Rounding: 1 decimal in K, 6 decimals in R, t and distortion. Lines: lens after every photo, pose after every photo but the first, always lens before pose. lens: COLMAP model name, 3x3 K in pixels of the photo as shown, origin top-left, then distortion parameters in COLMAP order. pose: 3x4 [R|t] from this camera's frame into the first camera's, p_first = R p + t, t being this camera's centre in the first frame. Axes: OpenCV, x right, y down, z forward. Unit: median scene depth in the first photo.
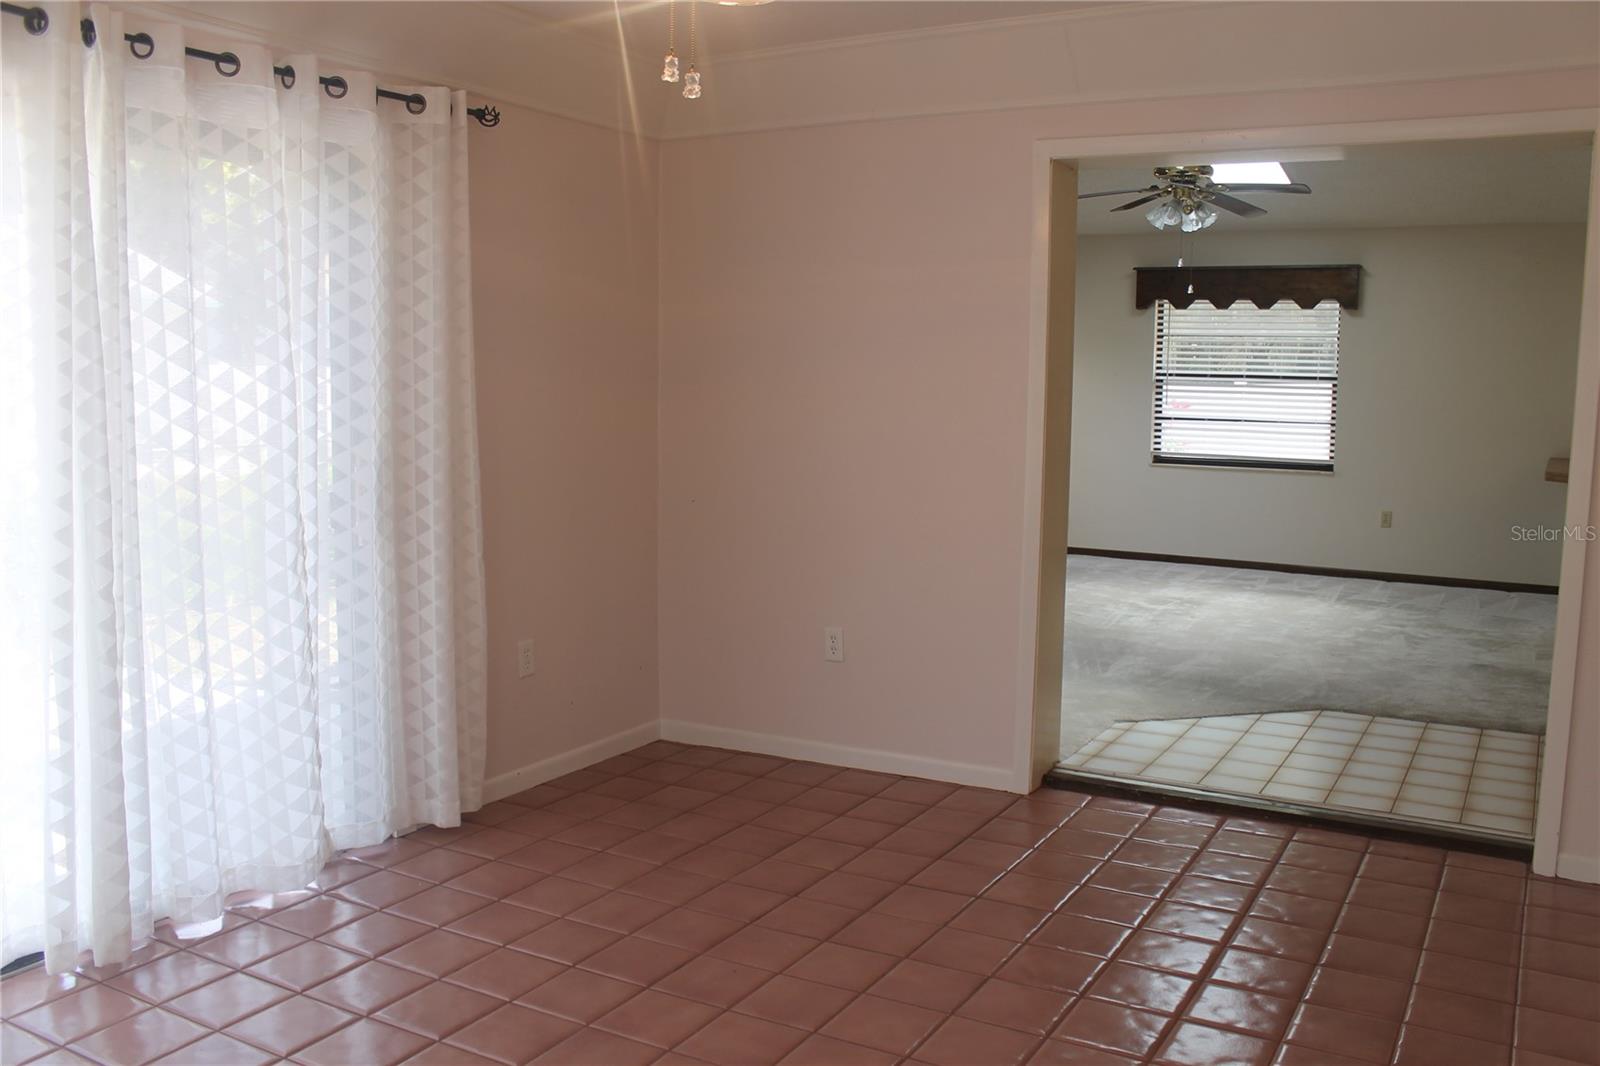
lens RADIAL K [[1367.6, 0, 800.0], [0, 1367.6, 533.0], [0, 0, 1]] dist [-0.160628, 0.133797]
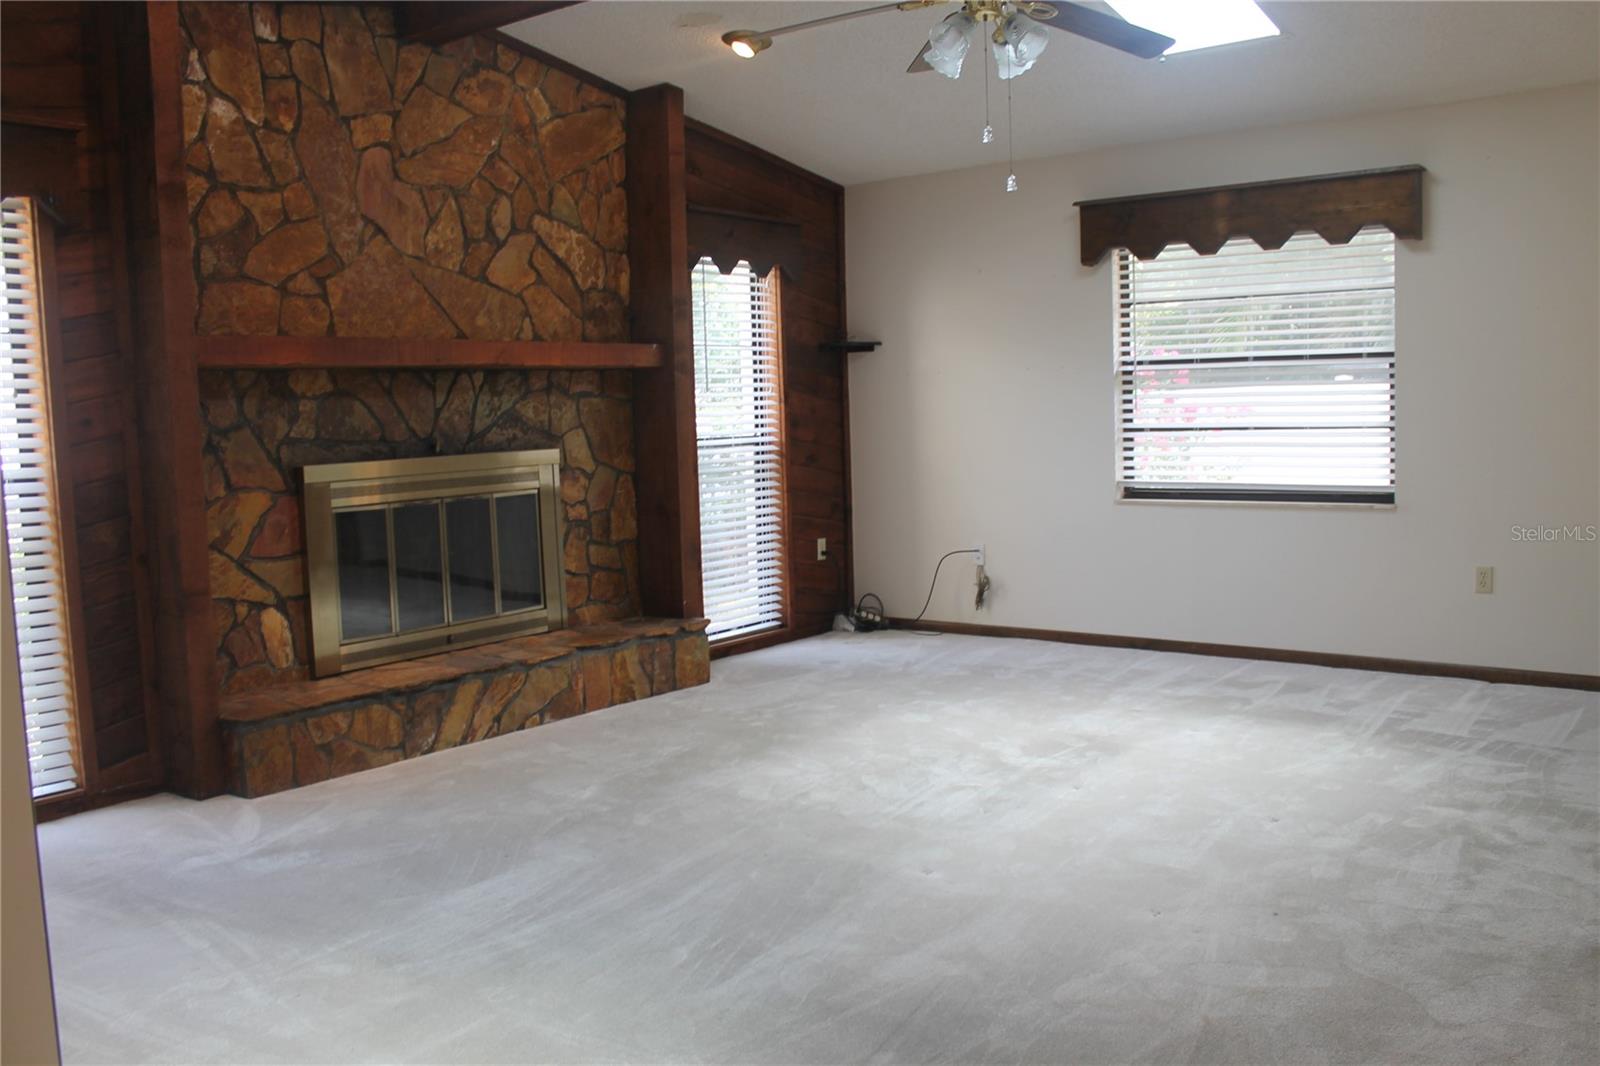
lens RADIAL K [[1367.6, 0, 800.0], [0, 1367.6, 533.0], [0, 0, 1]] dist [-0.160628, 0.133797]
pose [[0.990571, -0.030437, -0.133579, 0.207594], [0.027534, 0.999344, -0.023532, -0.025678], [0.134208, 0.019632, 0.990759, 0.352728]]
